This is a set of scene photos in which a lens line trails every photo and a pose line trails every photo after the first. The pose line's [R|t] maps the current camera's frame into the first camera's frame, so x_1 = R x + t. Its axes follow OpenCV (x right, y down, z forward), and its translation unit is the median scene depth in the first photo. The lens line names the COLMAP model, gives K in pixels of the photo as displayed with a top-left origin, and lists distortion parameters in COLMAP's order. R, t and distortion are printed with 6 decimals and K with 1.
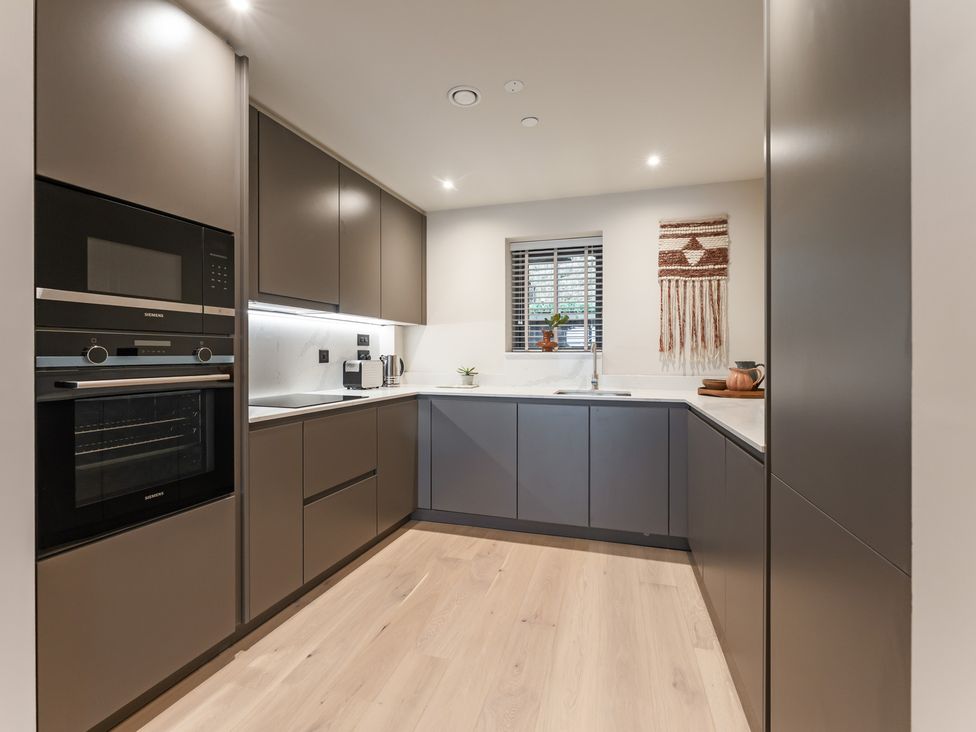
lens RADIAL K [[447.3, 0, 487.0], [0, 447.3, 353.3], [0, 0, 1]] dist [-0.004637, -0.000652]
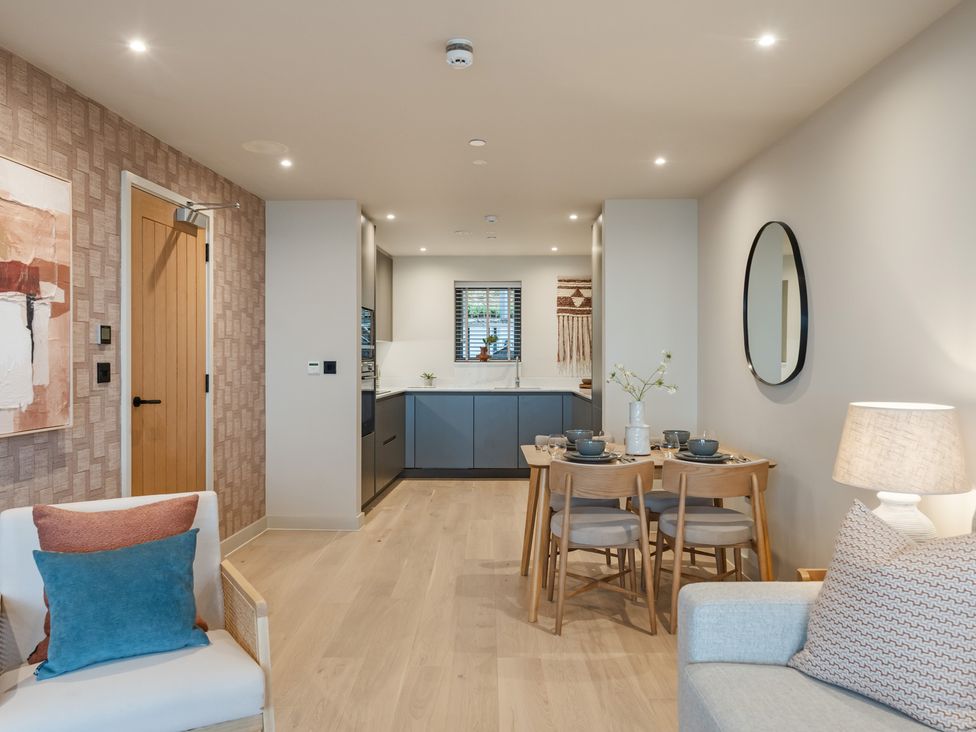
lens RADIAL K [[735.2, 0, 489.0], [0, 735.2, 360.6], [0, 0, 1]] dist [0.008350, -0.009452]
pose [[0.961842, -0.003890, 0.273577, -0.558787], [0.001492, 0.999959, 0.008970, -0.032363], [-0.273600, -0.008219, 0.961808, -1.434394]]
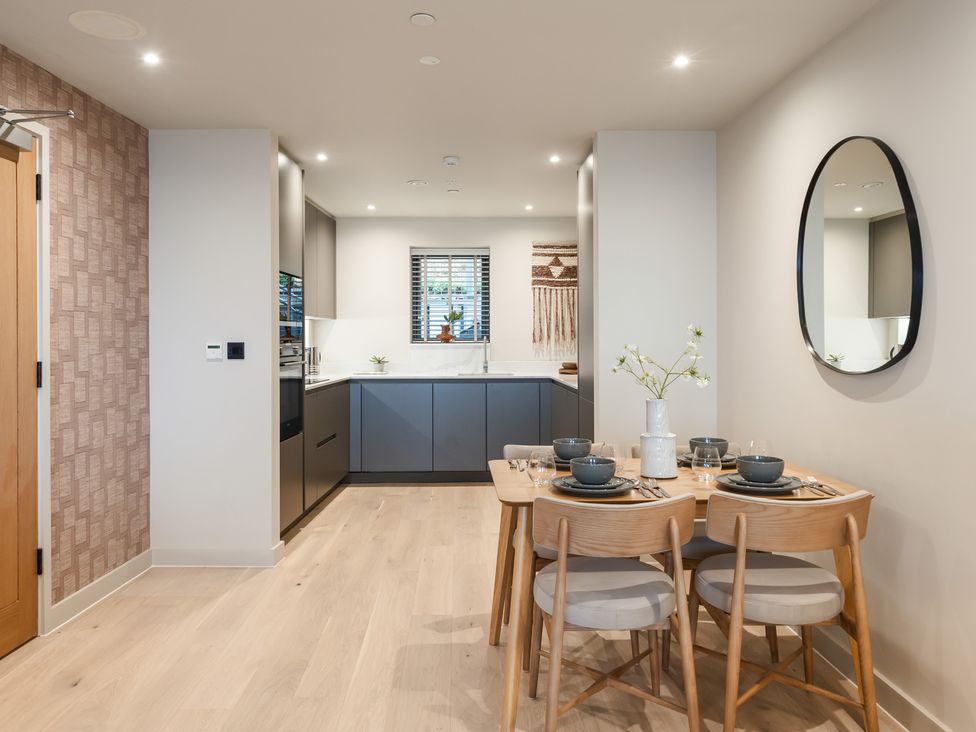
lens RADIAL K [[735.2, 0, 491.2], [0, 735.2, 338.7], [0, 0, 1]] dist [0.008350, -0.009452]
pose [[0.948752, -0.005813, 0.315967, -0.425351], [0.004592, 0.999979, 0.004606, -0.026521], [-0.315987, -0.002919, 0.948759, -1.041867]]
